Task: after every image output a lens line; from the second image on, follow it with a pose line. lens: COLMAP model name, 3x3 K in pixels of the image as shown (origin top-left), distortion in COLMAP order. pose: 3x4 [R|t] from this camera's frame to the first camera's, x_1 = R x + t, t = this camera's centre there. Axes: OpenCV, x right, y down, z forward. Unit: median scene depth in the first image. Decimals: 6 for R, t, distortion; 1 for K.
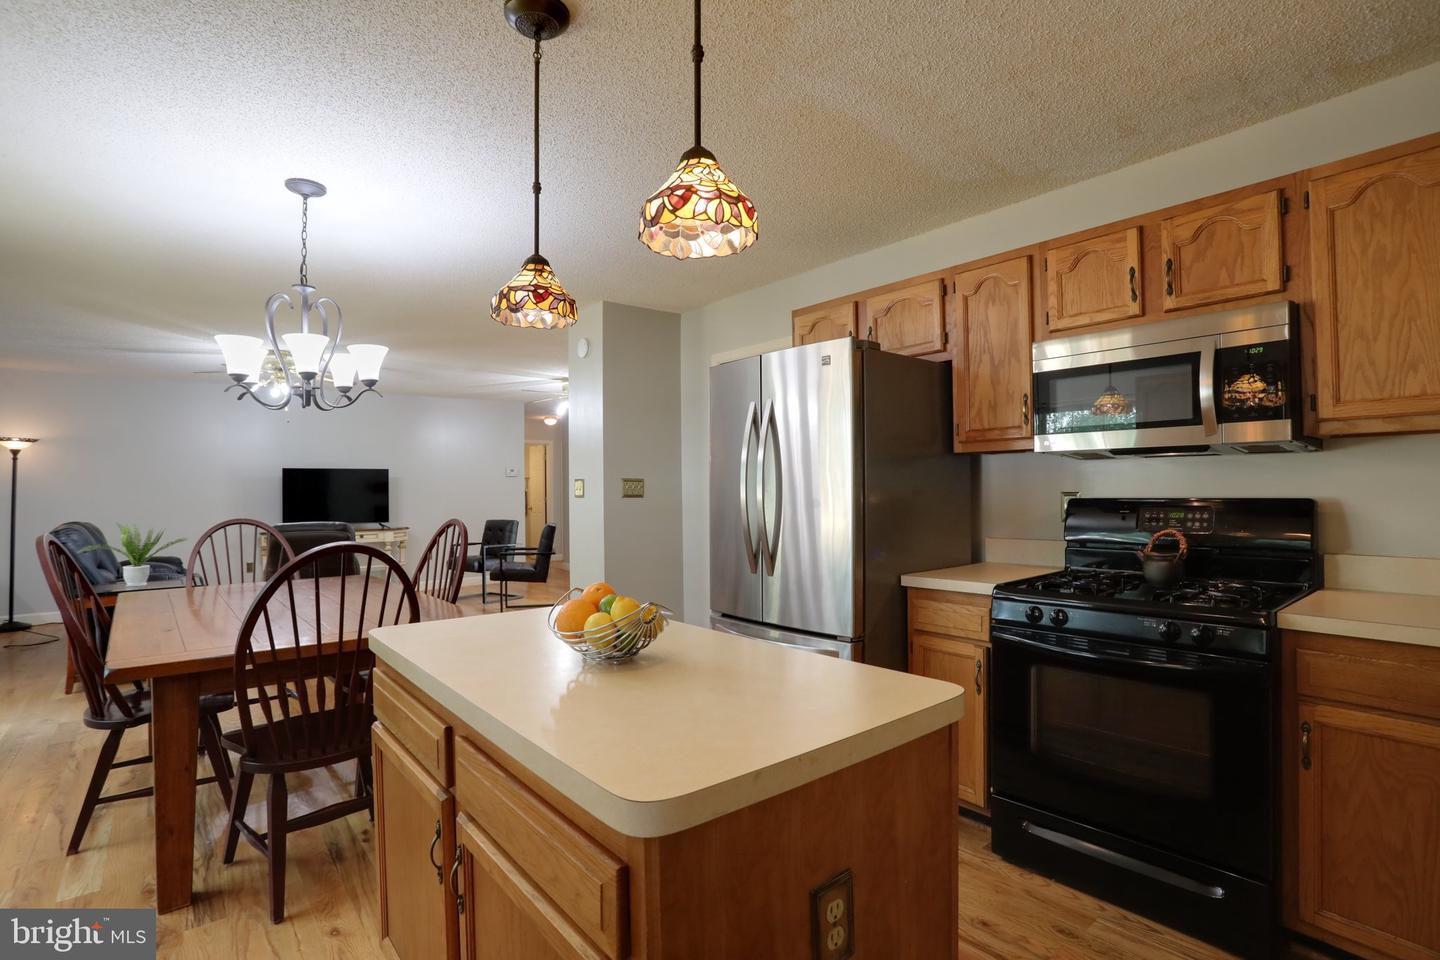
lens RADIAL K [[698.4, 0, 718.3], [0, 698.4, 482.3], [0, 0, 1]] dist [-0.072778, 0.029315]
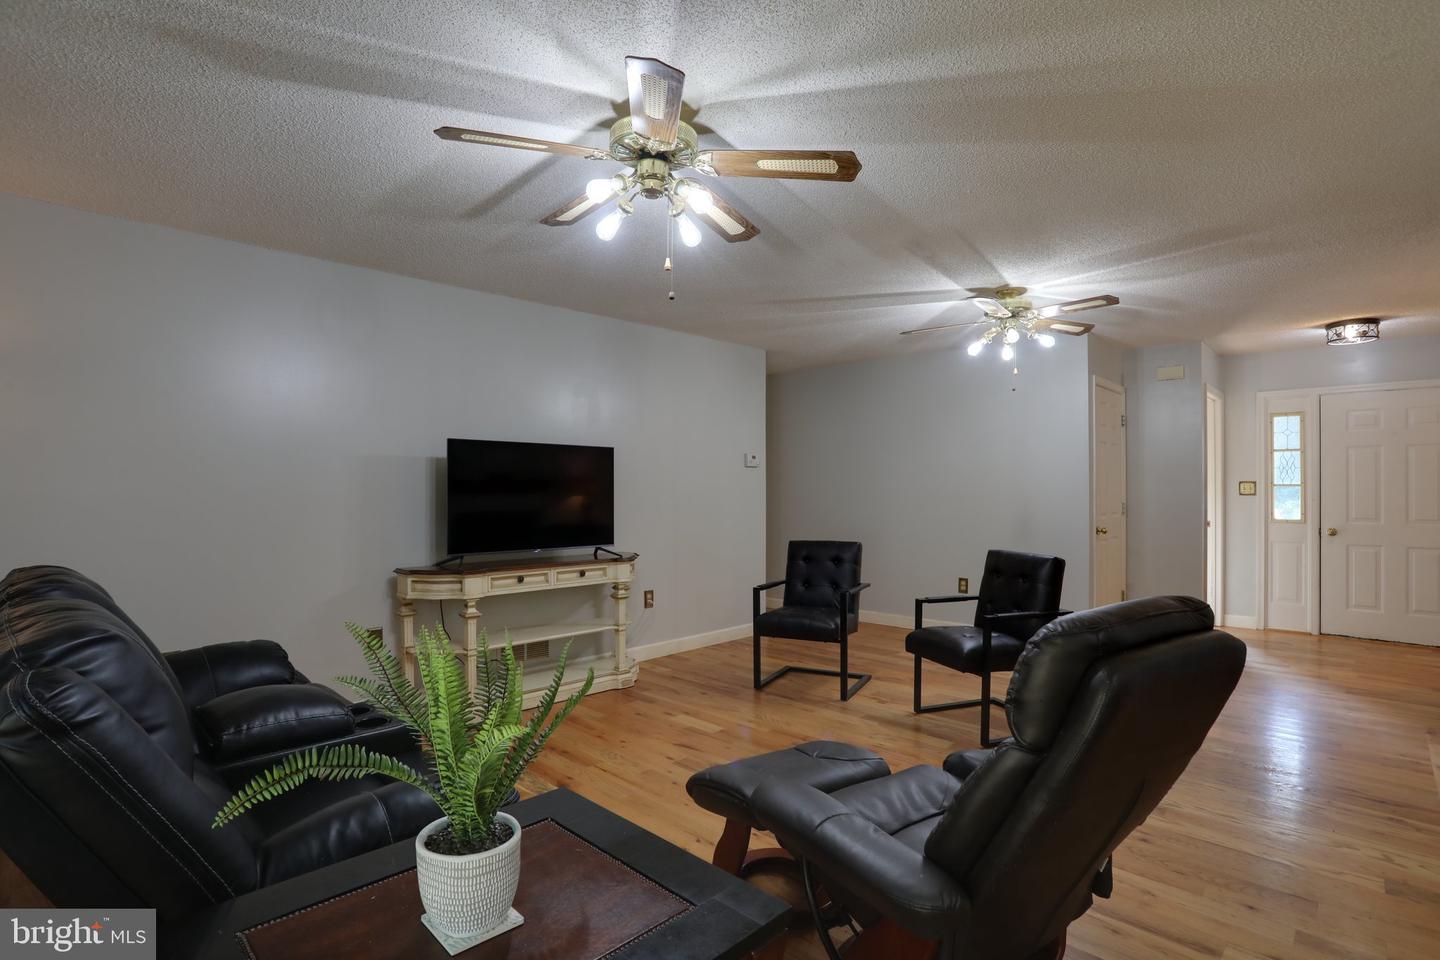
lens RADIAL K [[698.4, 0, 718.3], [0, 698.4, 482.3], [0, 0, 1]] dist [-0.072778, 0.029315]
pose [[0.994029, 0.009763, 0.108674, -0.533516], [-0.009186, 0.999941, -0.005808, 0.012589], [-0.108725, 0.004775, 0.994060, 0.515251]]
